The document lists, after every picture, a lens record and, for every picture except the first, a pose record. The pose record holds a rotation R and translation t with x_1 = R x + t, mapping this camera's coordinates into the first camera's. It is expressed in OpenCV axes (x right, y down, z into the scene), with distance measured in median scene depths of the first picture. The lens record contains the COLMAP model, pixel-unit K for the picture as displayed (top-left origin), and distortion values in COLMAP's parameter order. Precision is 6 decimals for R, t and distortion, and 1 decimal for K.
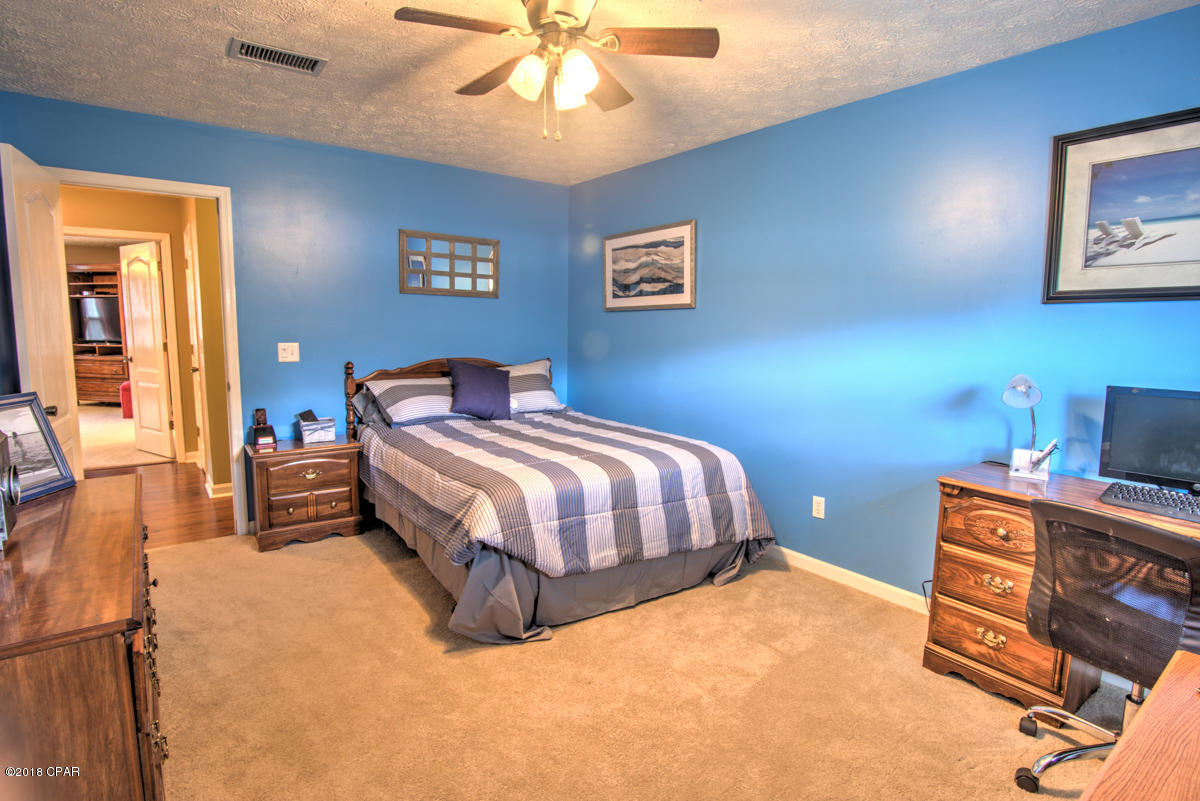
lens RADIAL K [[584.7, 0, 598.4], [0, 584.7, 398.7], [0, 0, 1]] dist [-0.020505, -0.001269]
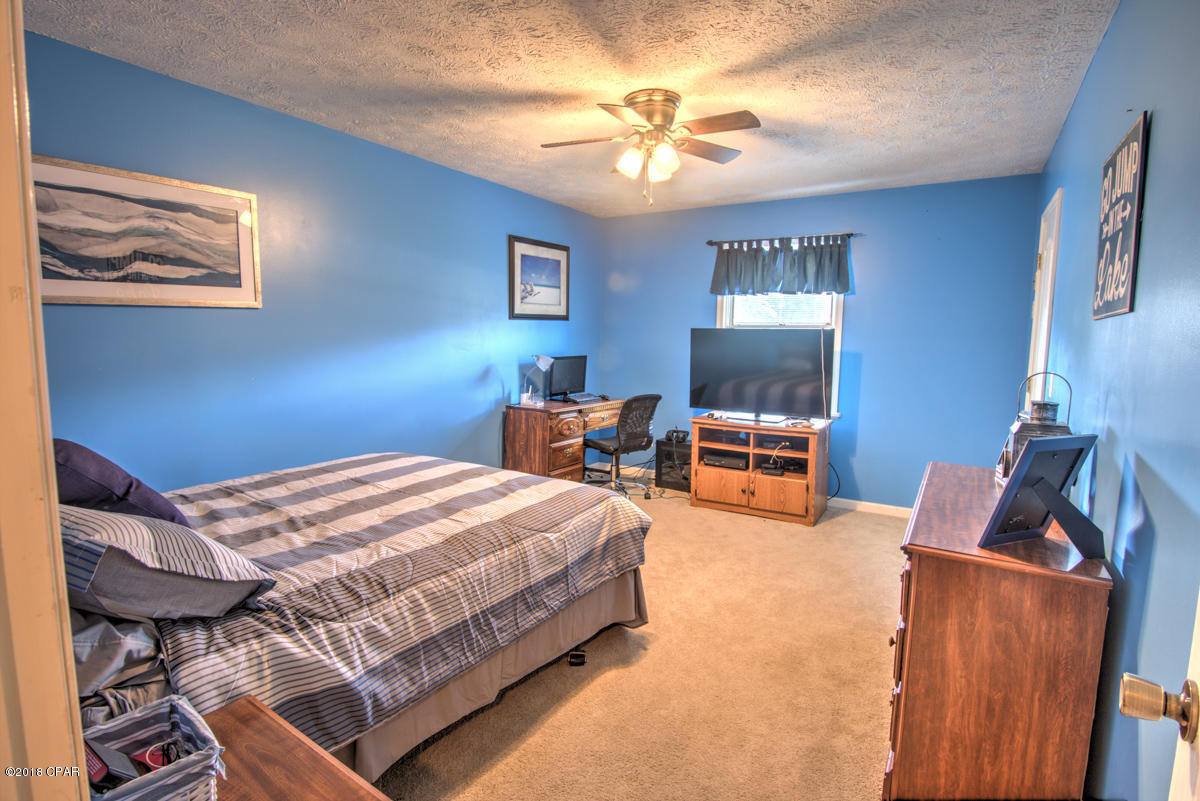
lens RADIAL K [[584.7, 0, 598.4], [0, 584.7, 398.7], [0, 0, 1]] dist [-0.020505, -0.001269]
pose [[-0.337055, -0.127125, 0.932863, -0.693434], [0.094487, 0.981272, 0.167861, -0.117416], [-0.936732, 0.144722, -0.318731, 0.796026]]
